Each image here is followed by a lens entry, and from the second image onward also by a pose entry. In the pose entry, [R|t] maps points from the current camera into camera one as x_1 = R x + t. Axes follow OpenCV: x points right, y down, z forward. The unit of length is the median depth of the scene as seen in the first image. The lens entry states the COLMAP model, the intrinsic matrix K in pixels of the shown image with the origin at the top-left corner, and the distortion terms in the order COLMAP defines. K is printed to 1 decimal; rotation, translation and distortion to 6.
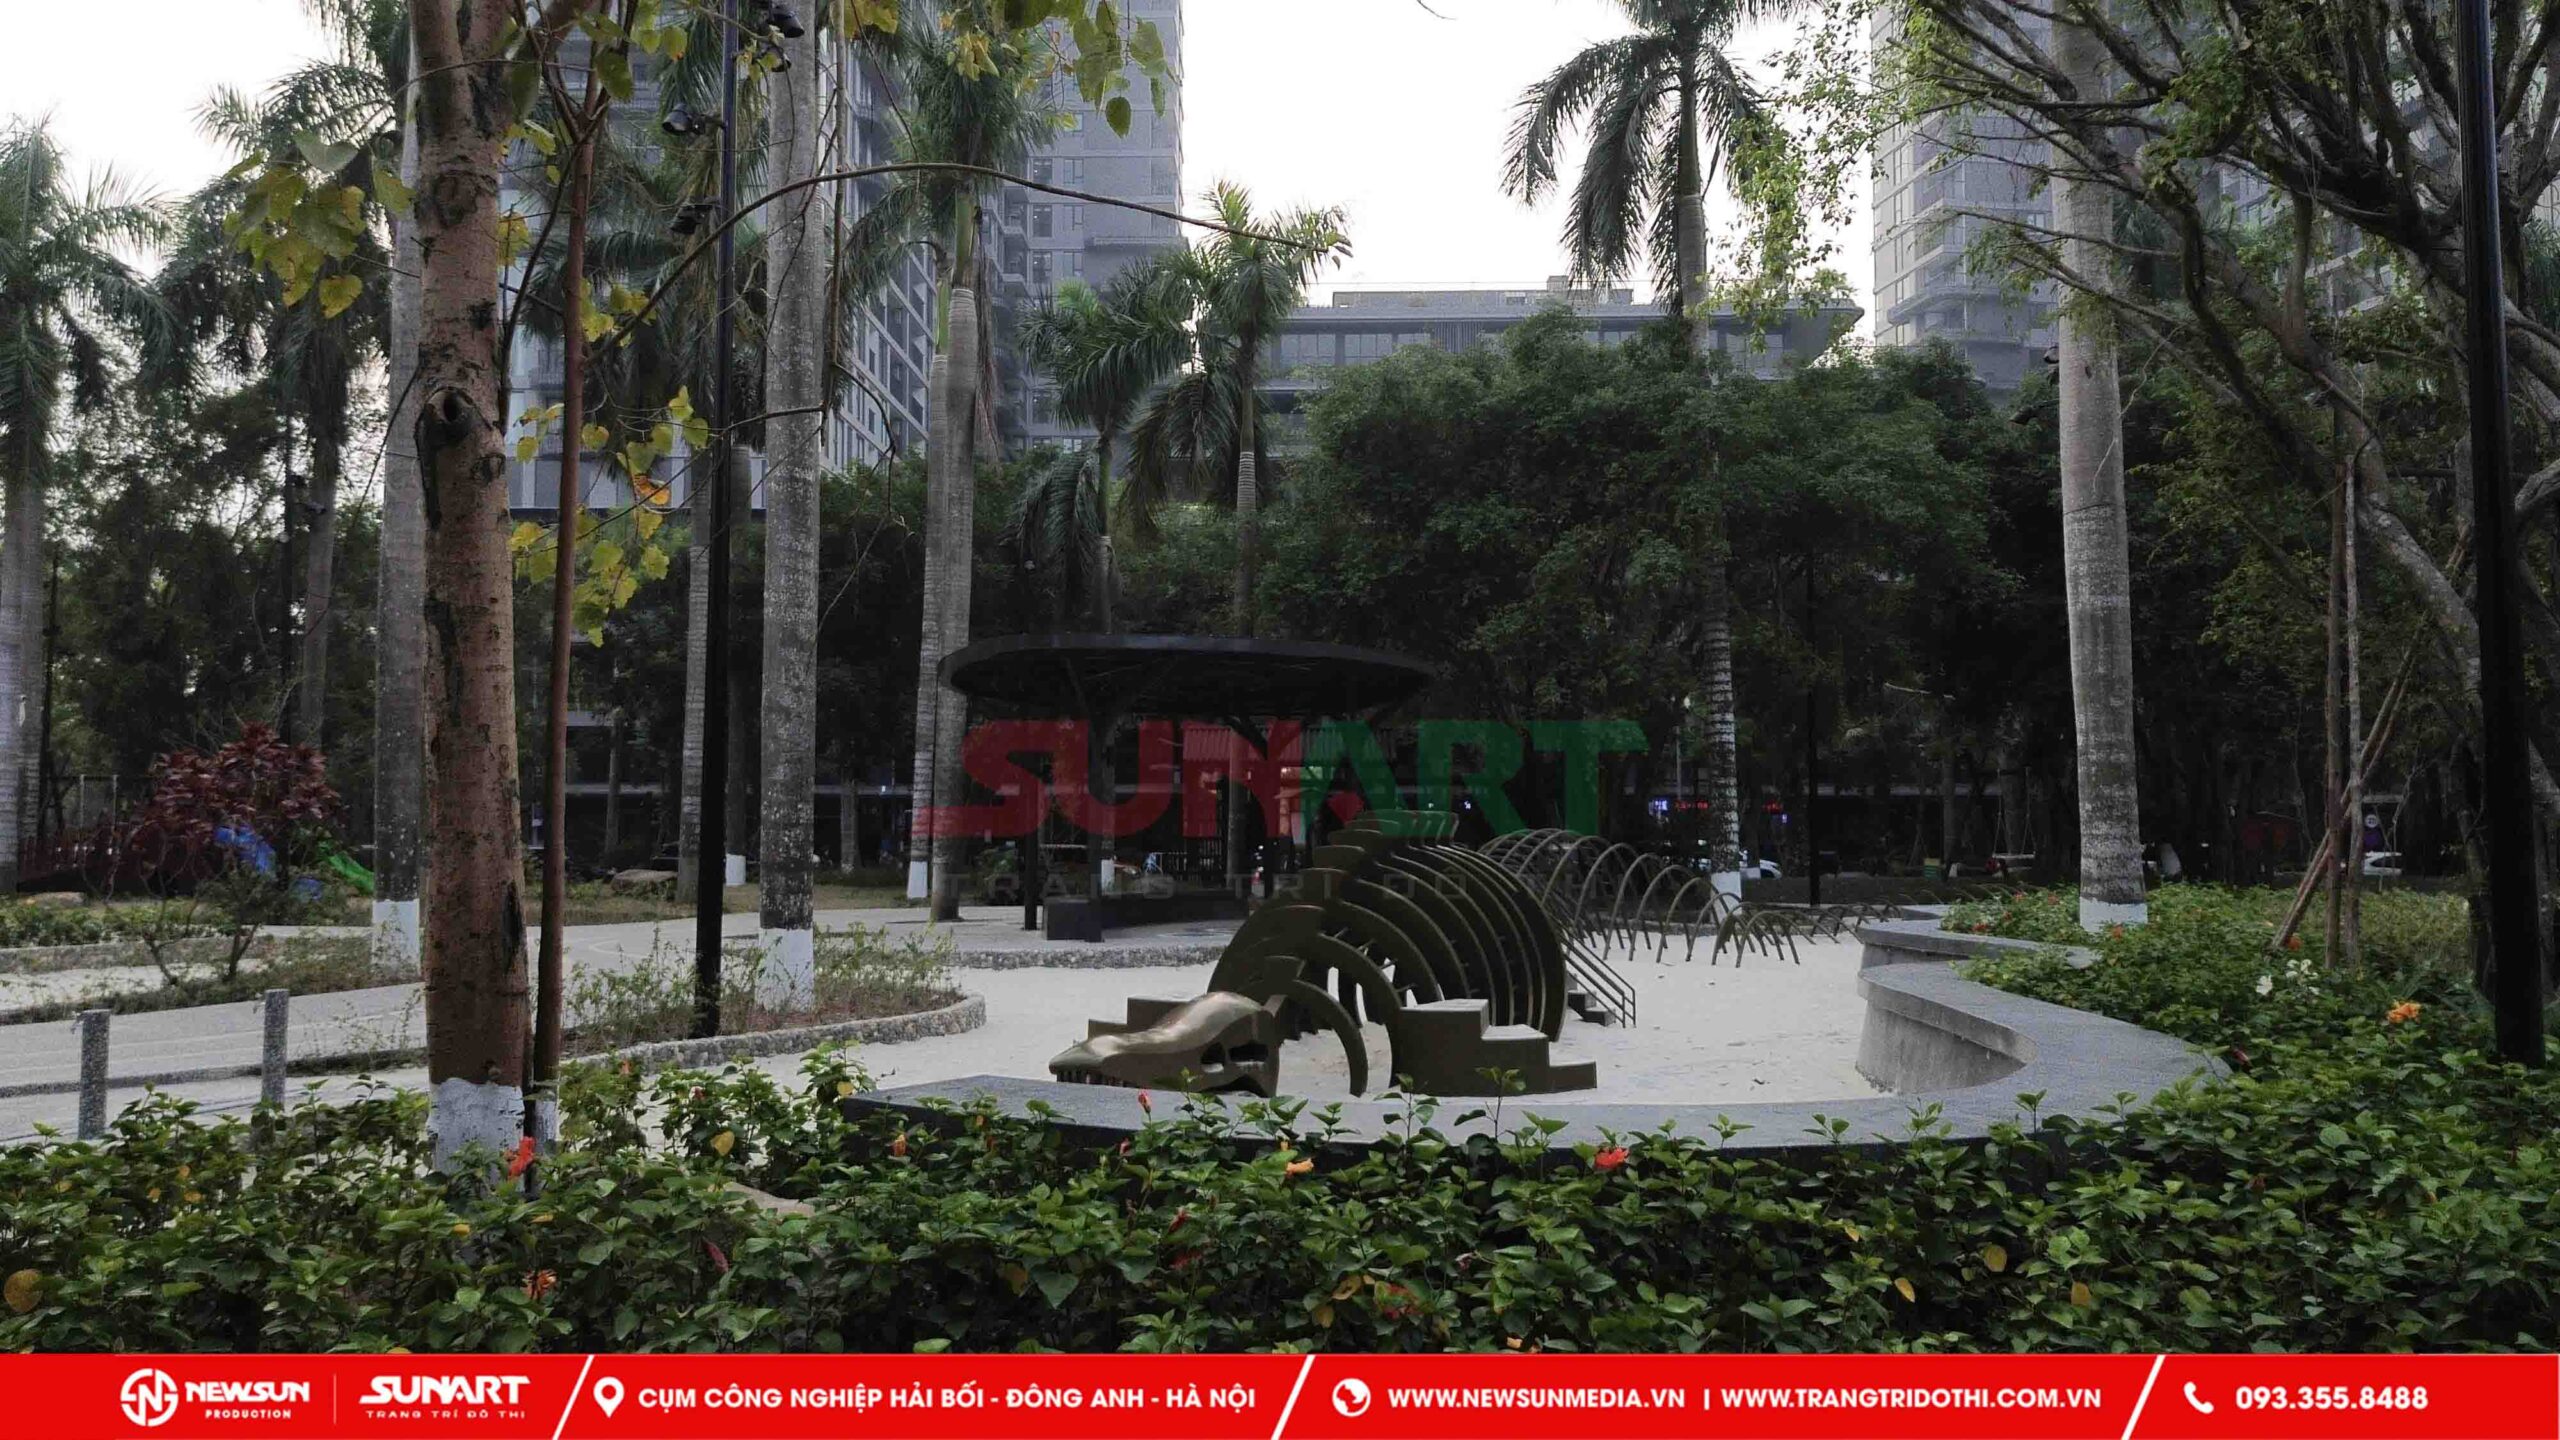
lens RADIAL K [[1815.3, 0, 1273.3], [0, 1815.3, 722.5], [0, 0, 1]] dist [0.082122, -0.093009]
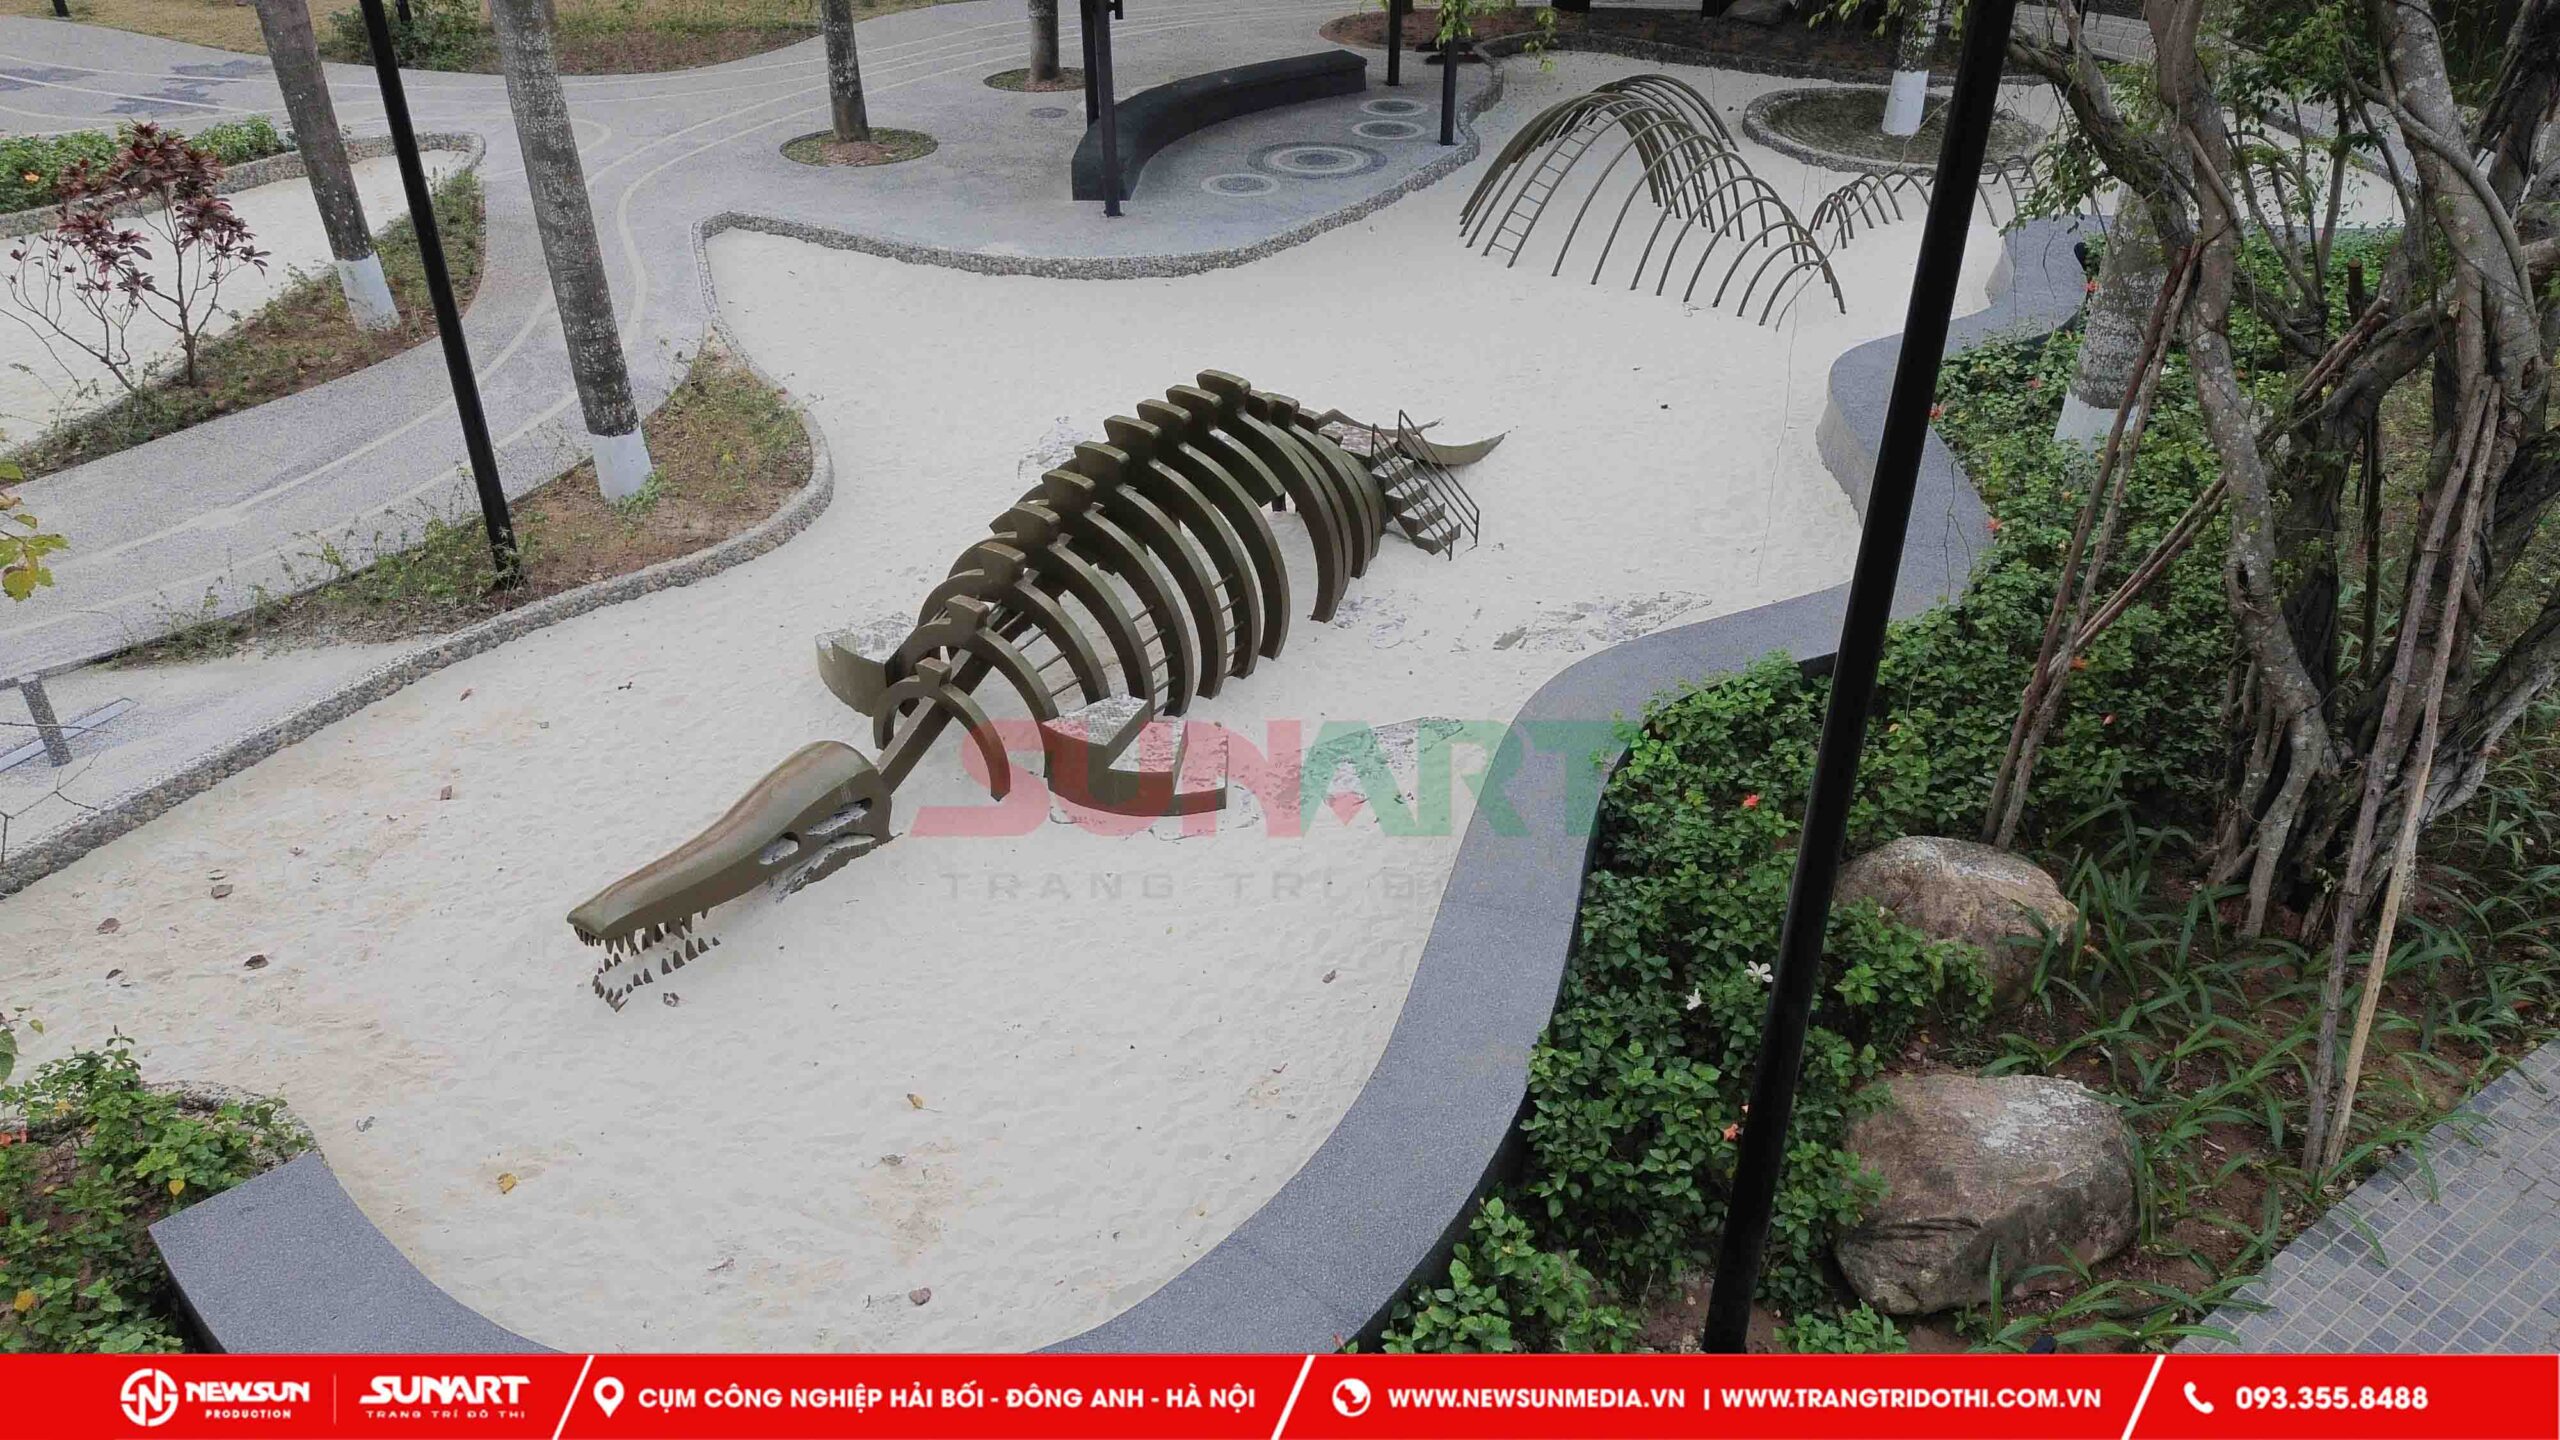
lens RADIAL K [[1807.7, 0, 1271.4], [0, 1807.7, 718.9], [0, 0, 1]] dist [0.079093, -0.081956]
pose [[0.975636, 0.118145, -0.184869, 0.154854], [0.011203, 0.814700, 0.579775, -0.175692], [0.219110, -0.567720, 0.793527, 0.086303]]
